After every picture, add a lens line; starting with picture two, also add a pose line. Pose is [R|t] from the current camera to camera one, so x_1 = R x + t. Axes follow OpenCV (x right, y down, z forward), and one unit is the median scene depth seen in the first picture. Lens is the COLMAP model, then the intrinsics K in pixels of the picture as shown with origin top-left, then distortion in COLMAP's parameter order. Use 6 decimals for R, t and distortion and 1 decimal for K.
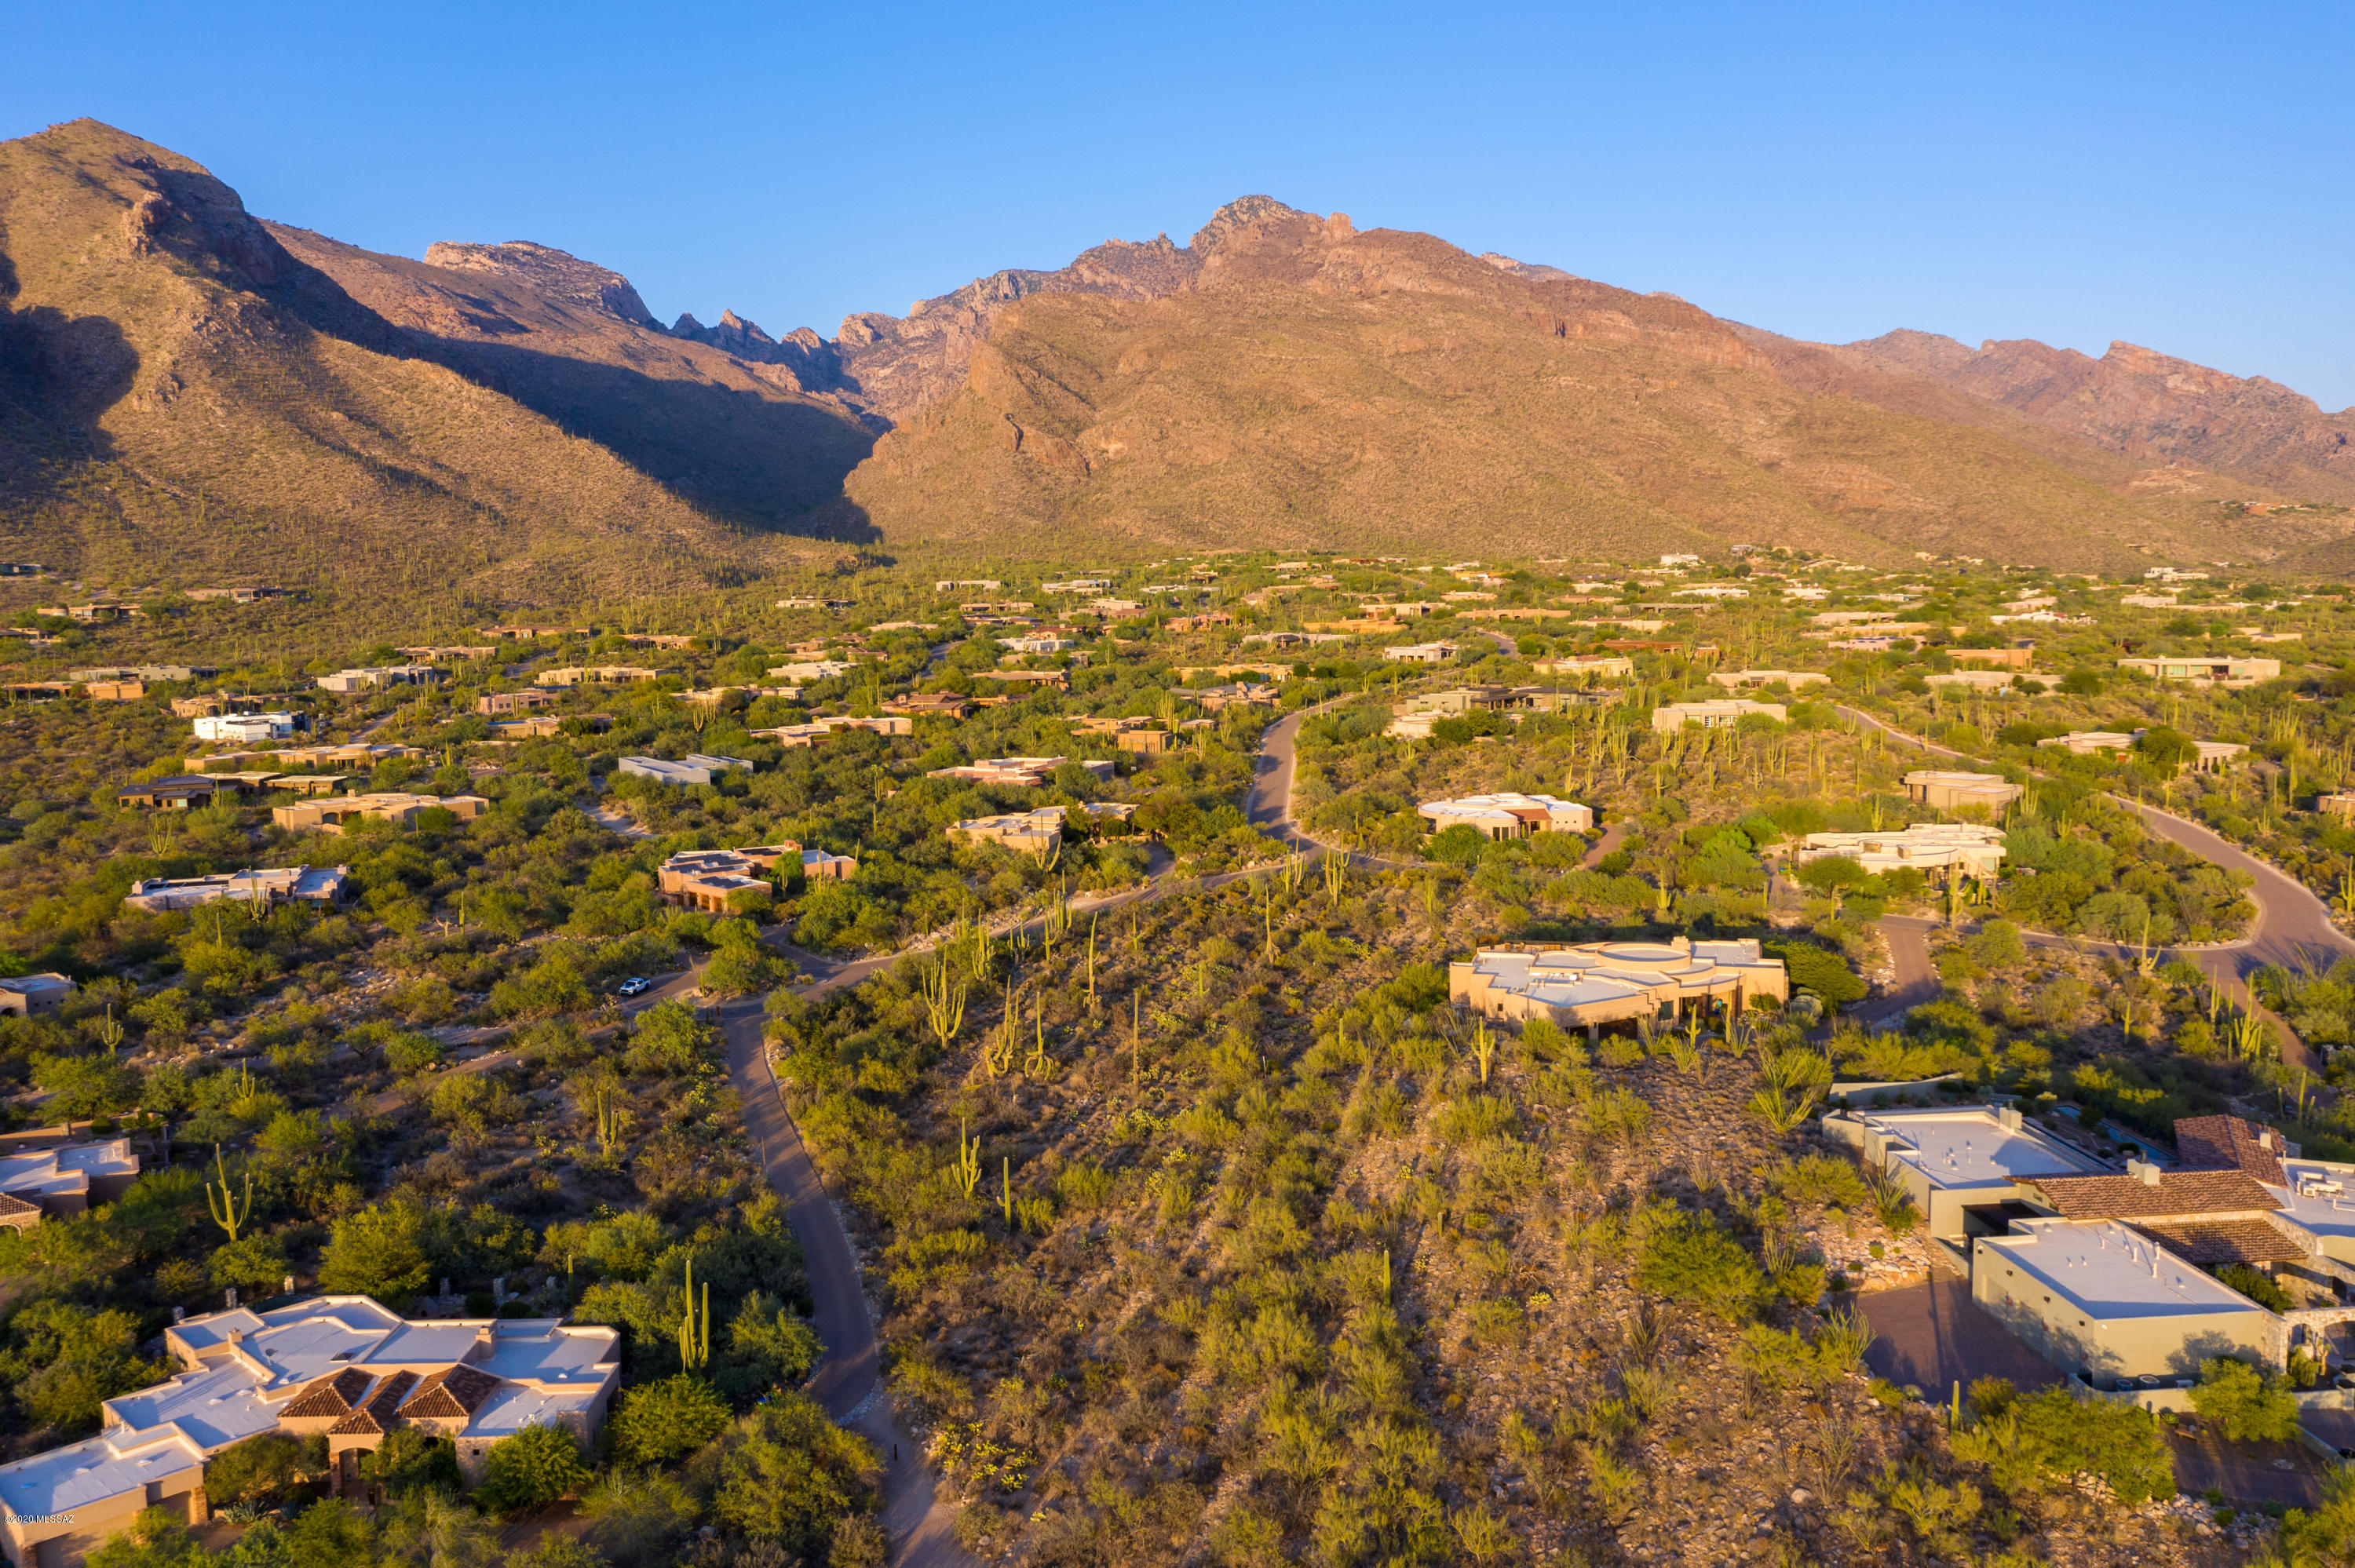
lens RADIAL K [[1854.9, 0, 1172.8], [0, 1854.9, 787.6], [0, 0, 1]] dist [-0.018573, 0.006292]
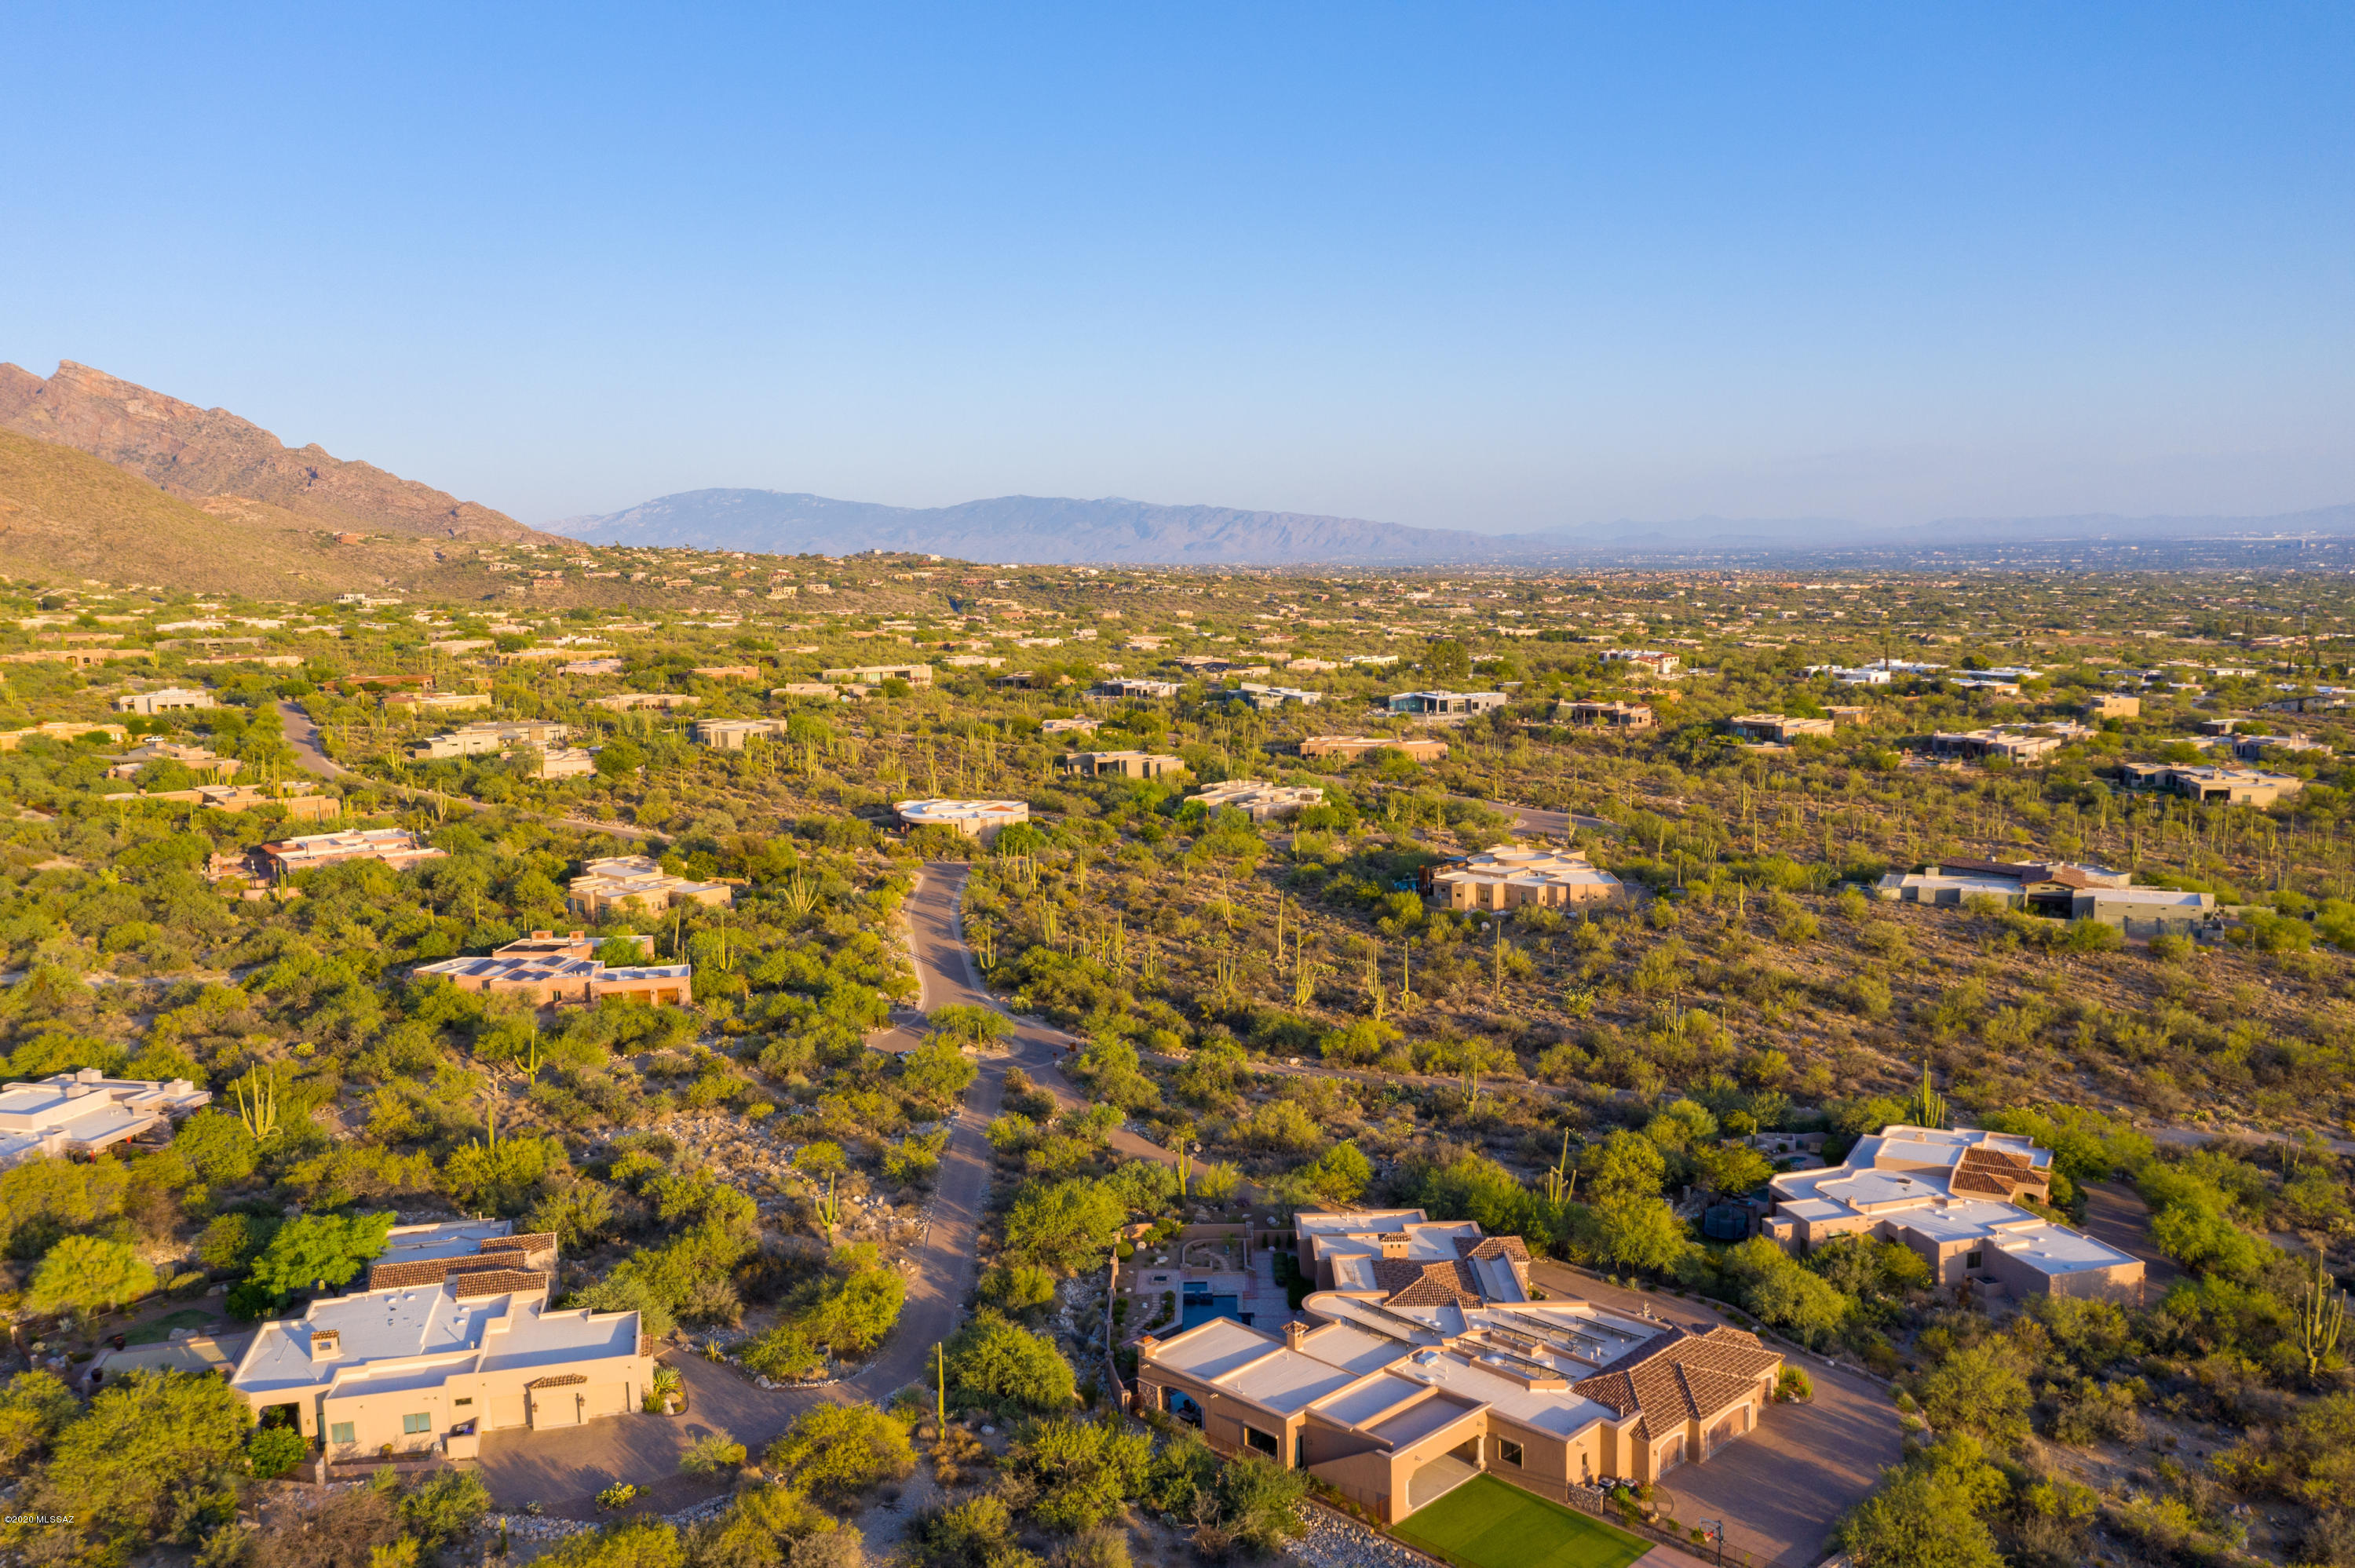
lens RADIAL K [[1859.3, 0, 1172.5], [0, 1859.3, 787.6], [0, 0, 1]] dist [-0.014655, 0.005818]
pose [[0.507628, -0.096024, 0.856208, -0.172181], [0.107627, 0.993053, 0.047561, -0.010196], [-0.854827, 0.068008, 0.514437, 0.066485]]
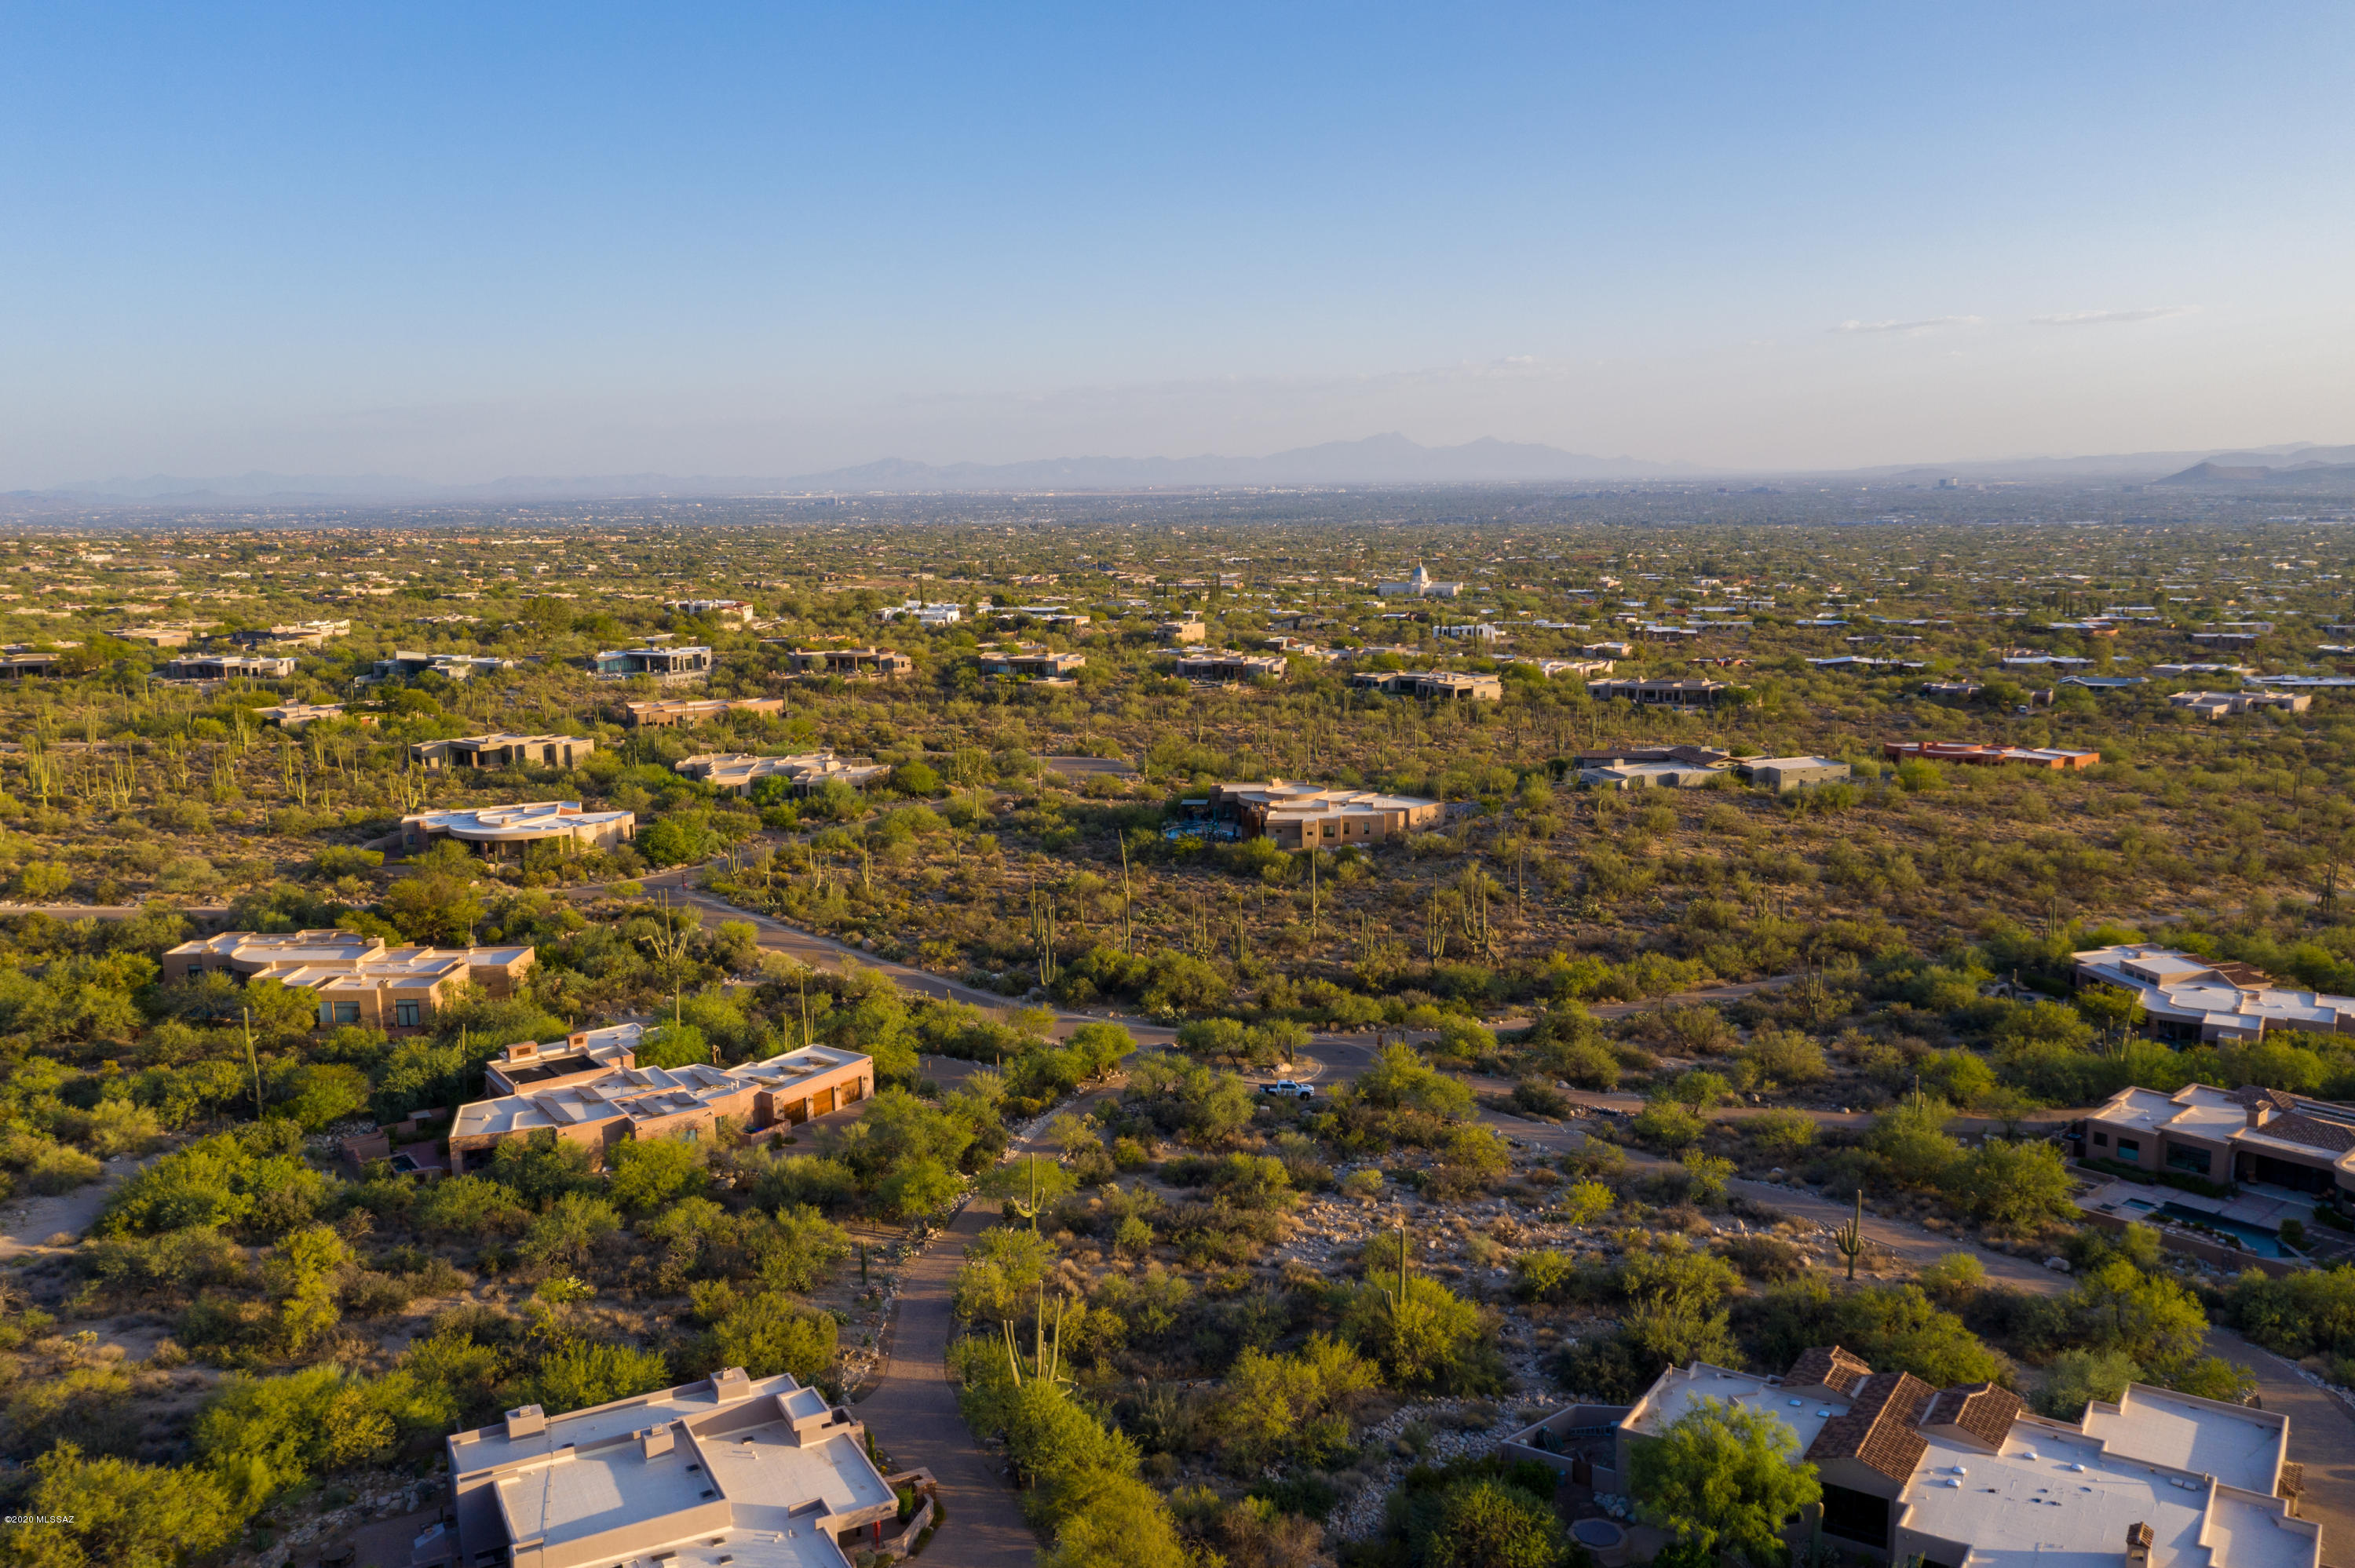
lens RADIAL K [[1856.5, 0, 1172.0], [0, 1856.5, 788.1], [0, 0, 1]] dist [-0.010343, -0.000790]
pose [[-0.200144, -0.133037, 0.970692, -0.169001], [0.133517, 0.977793, 0.161540, -0.023930], [-0.970626, 0.161935, -0.177936, 0.196483]]
